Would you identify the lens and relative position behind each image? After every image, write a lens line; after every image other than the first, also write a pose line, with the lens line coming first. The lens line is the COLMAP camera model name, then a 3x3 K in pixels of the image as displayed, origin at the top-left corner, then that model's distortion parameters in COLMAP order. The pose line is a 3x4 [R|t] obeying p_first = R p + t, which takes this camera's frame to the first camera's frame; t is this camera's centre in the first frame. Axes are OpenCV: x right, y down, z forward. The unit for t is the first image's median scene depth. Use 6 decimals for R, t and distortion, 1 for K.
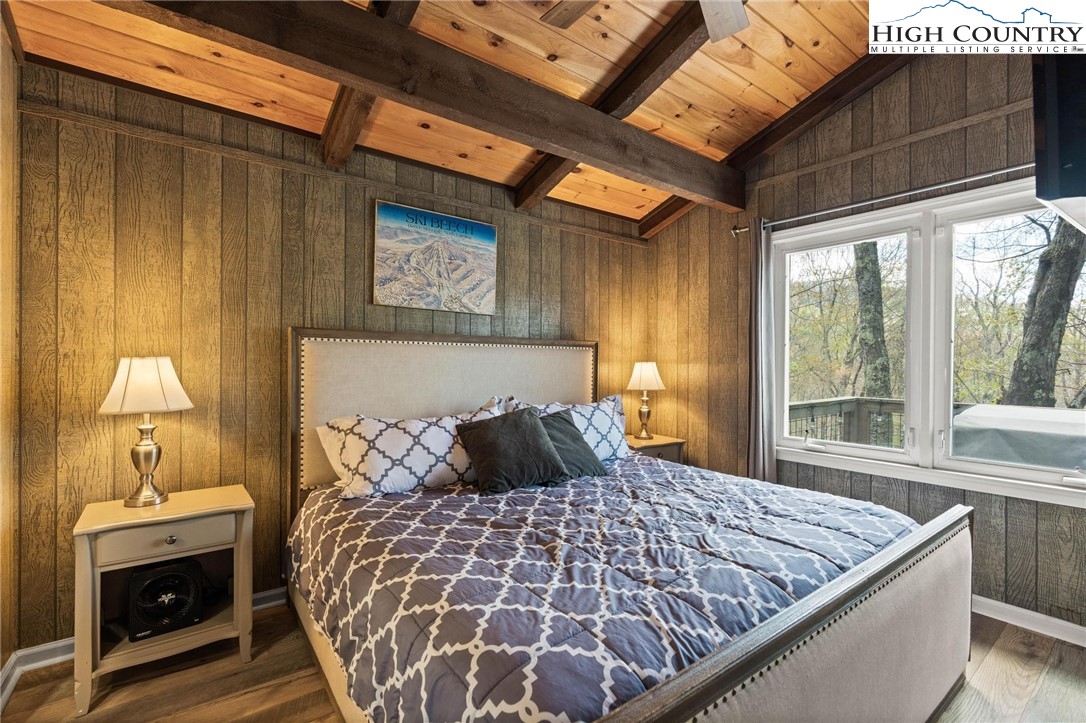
lens RADIAL K [[490.7, 0, 545.6], [0, 490.7, 362.7], [0, 0, 1]] dist [-0.002558, 0.000200]
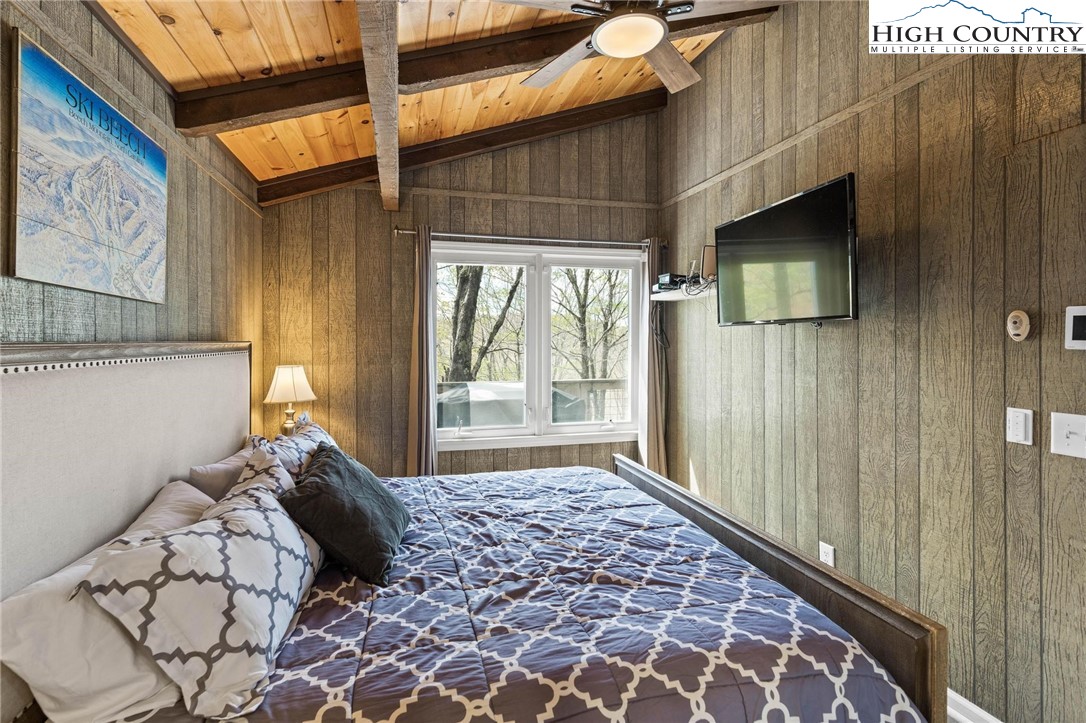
lens RADIAL K [[517.6, 0, 540.6], [0, 517.6, 338.7], [0, 0, 1]] dist [0.001043, 0.000795]
pose [[0.383370, -0.003674, 0.923588, -0.577468], [0.000234, 0.999992, 0.003881, -0.066927], [-0.923595, -0.001271, 0.383368, 0.406900]]
